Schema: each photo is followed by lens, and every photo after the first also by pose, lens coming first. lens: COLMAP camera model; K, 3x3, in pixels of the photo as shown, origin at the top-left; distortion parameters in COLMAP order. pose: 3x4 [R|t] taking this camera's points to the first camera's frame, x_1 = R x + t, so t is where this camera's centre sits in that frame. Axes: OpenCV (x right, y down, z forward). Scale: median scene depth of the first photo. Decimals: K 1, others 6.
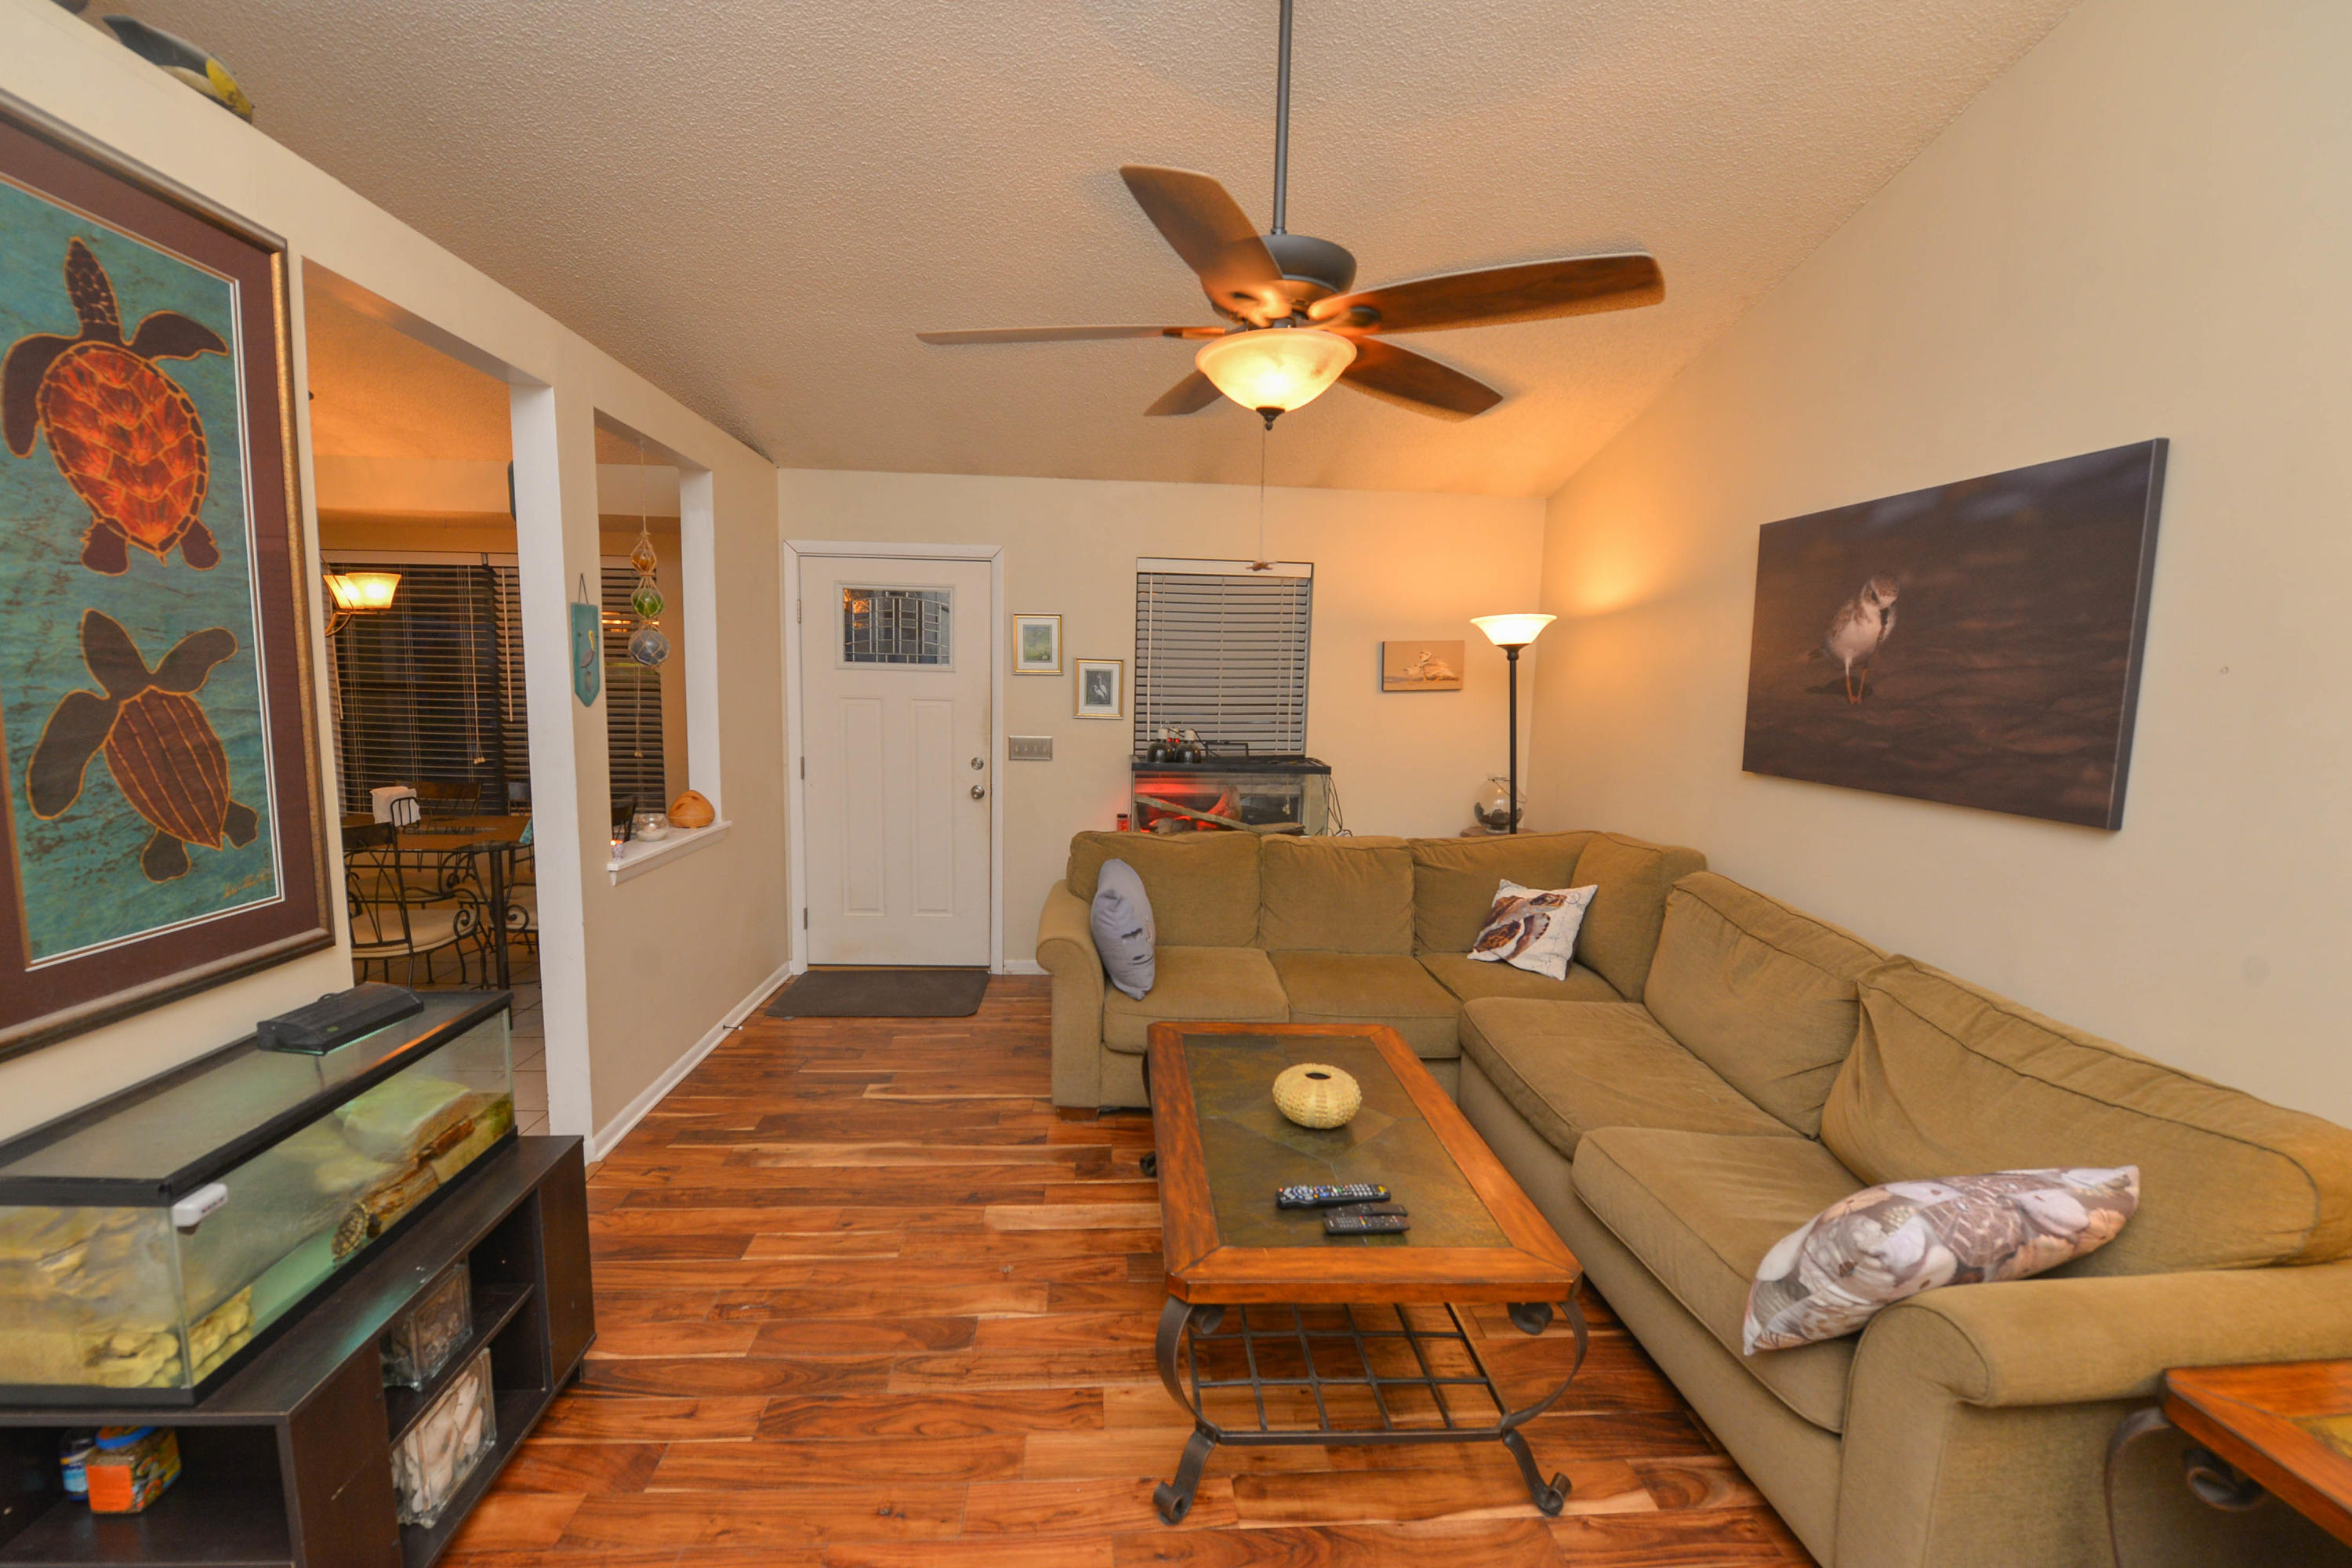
lens RADIAL K [[955.5, 0, 1172.8], [0, 955.5, 791.8], [0, 0, 1]] dist [-0.012034, -0.005048]
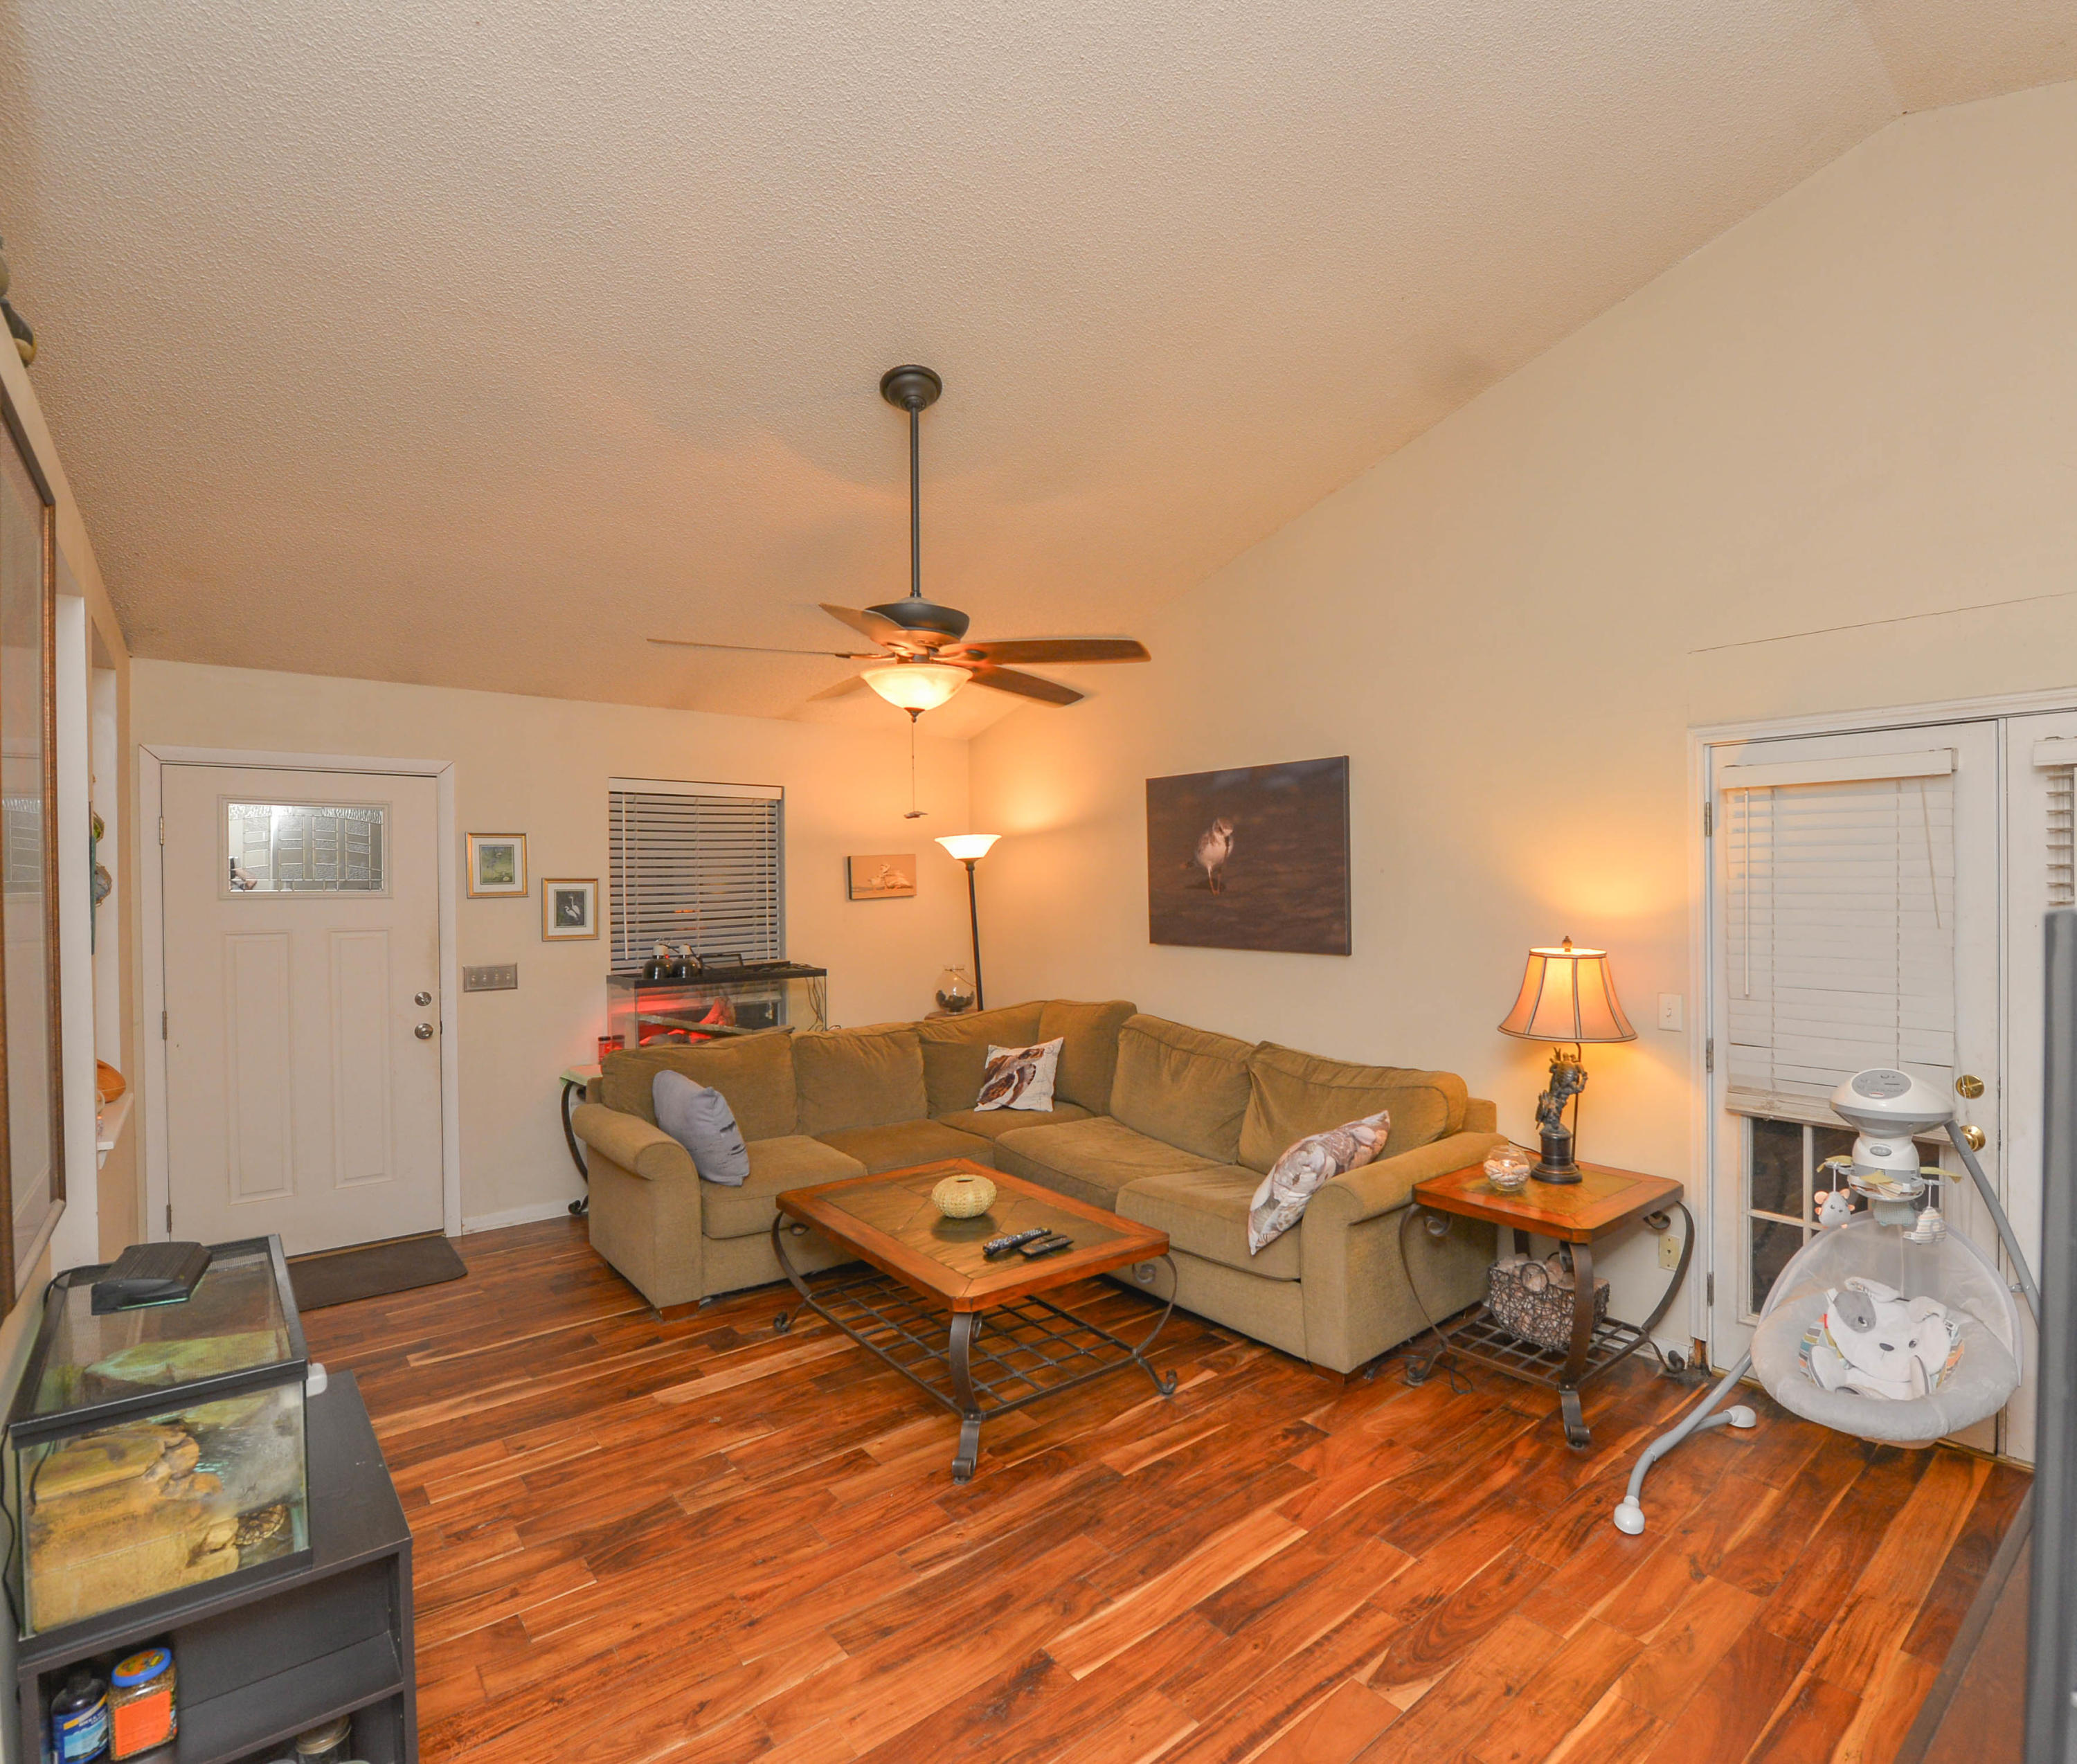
lens RADIAL K [[1040.9, 0, 1153.2], [0, 1040.9, 889.6], [0, 0, 1]] dist [0.000193, -0.012317]
pose [[0.789203, -0.034905, 0.613140, -0.438369], [0.102229, 0.991921, -0.075115, 0.019578], [-0.605564, 0.121962, 0.786395, -0.317485]]
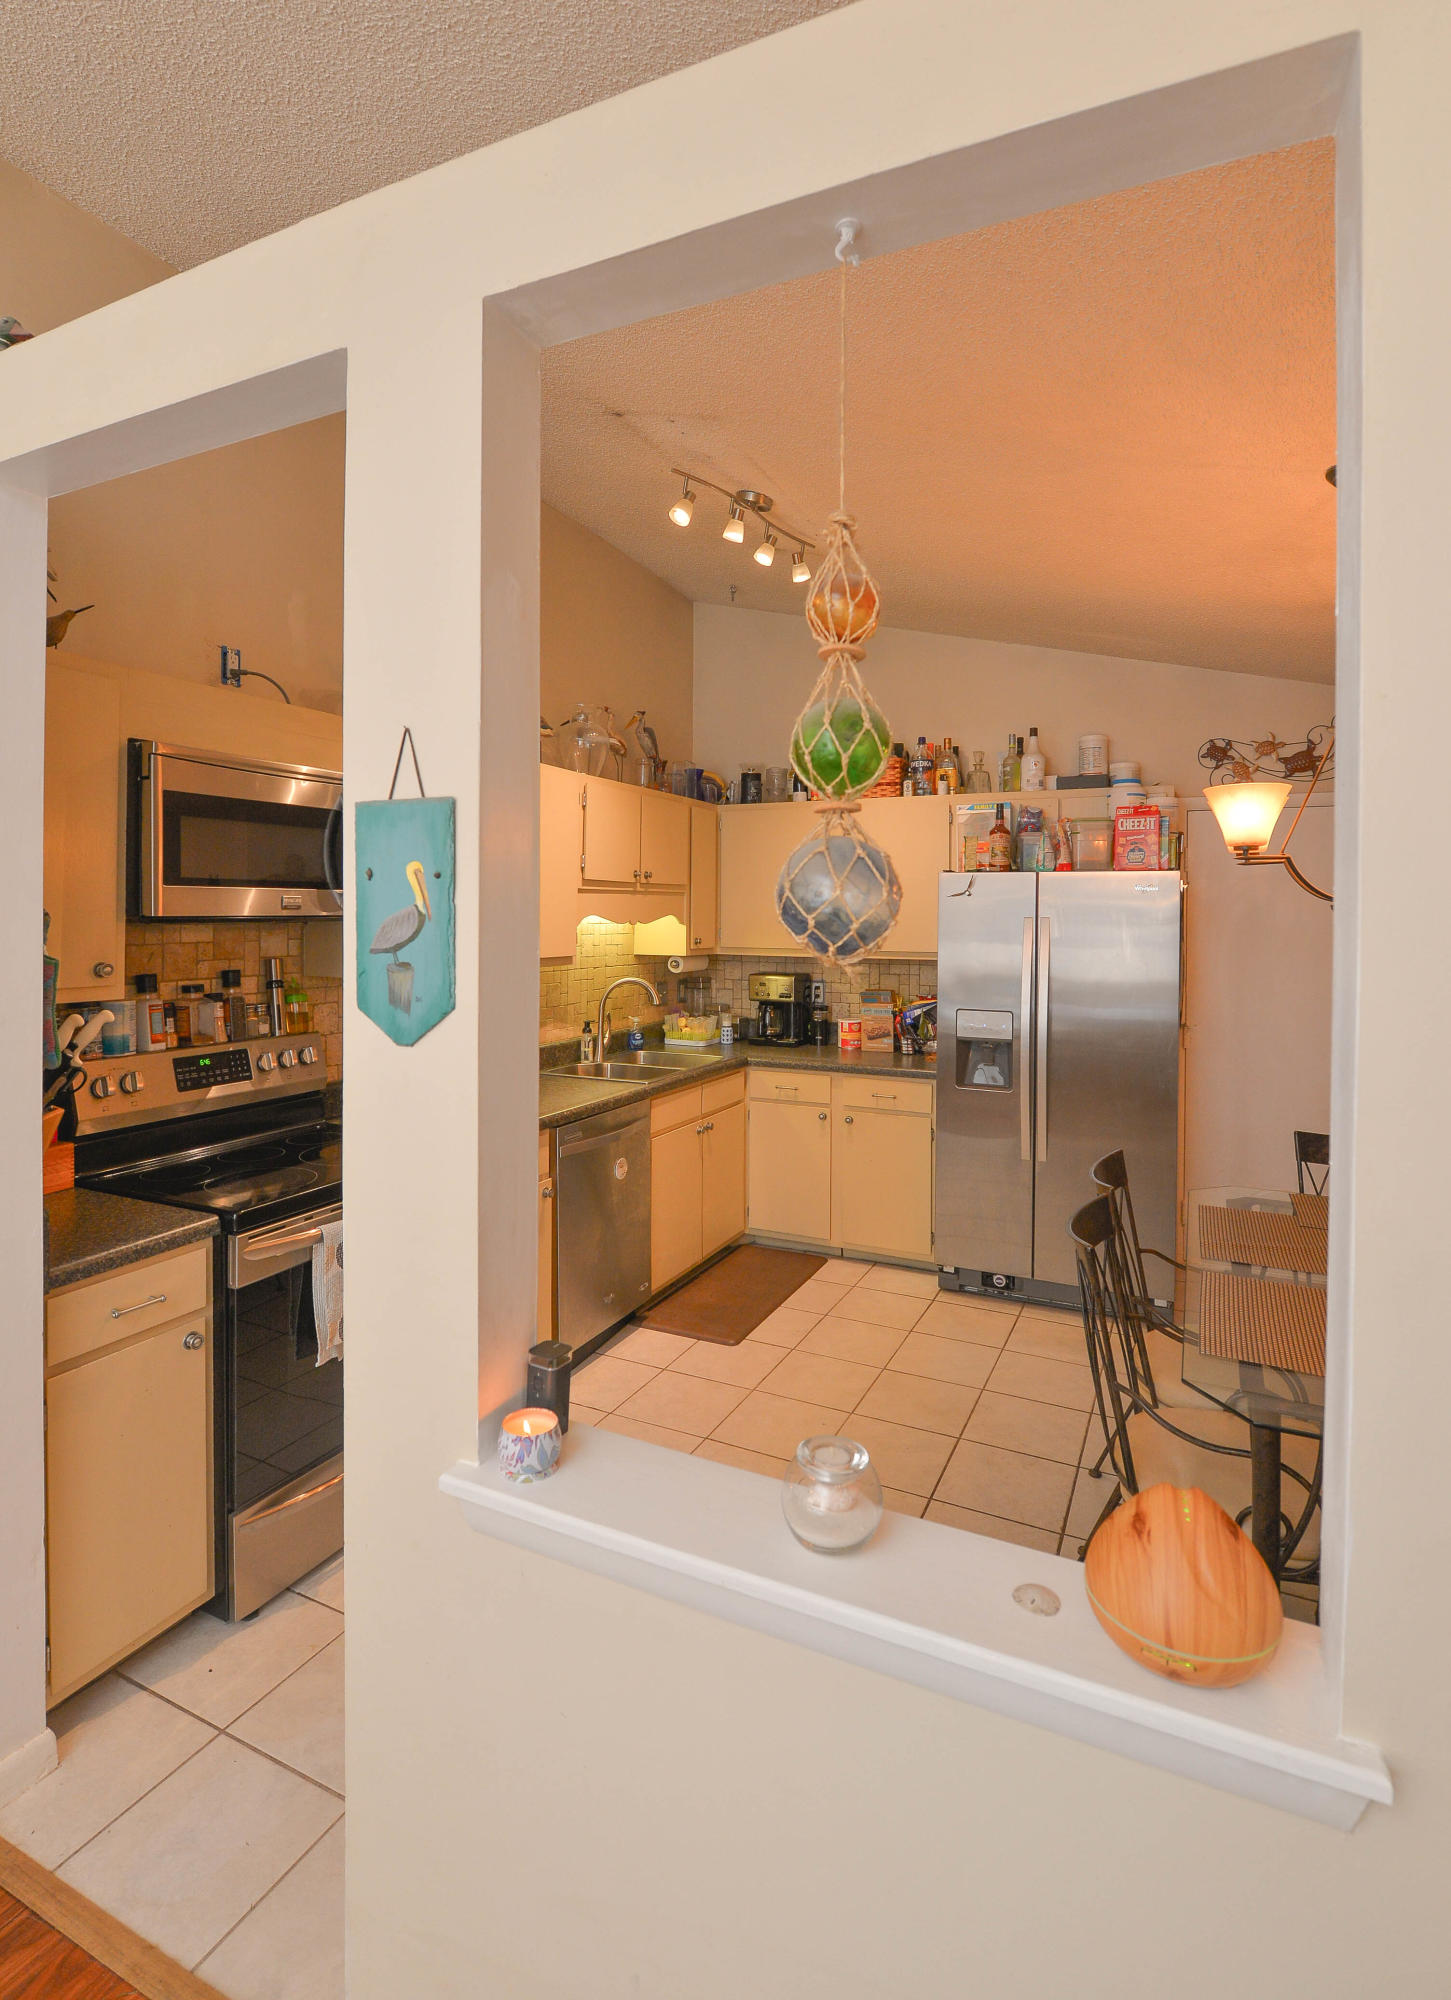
lens RADIAL K [[972.4, 0, 743.7], [0, 972.4, 921.9], [0, 0, 1]] dist [-0.001289, -0.000063]
pose [[-0.490339, -0.021019, -0.871278, -0.334462], [-0.123880, 0.991240, 0.045804, -0.186789], [0.862683, 0.130393, -0.488647, 1.369489]]
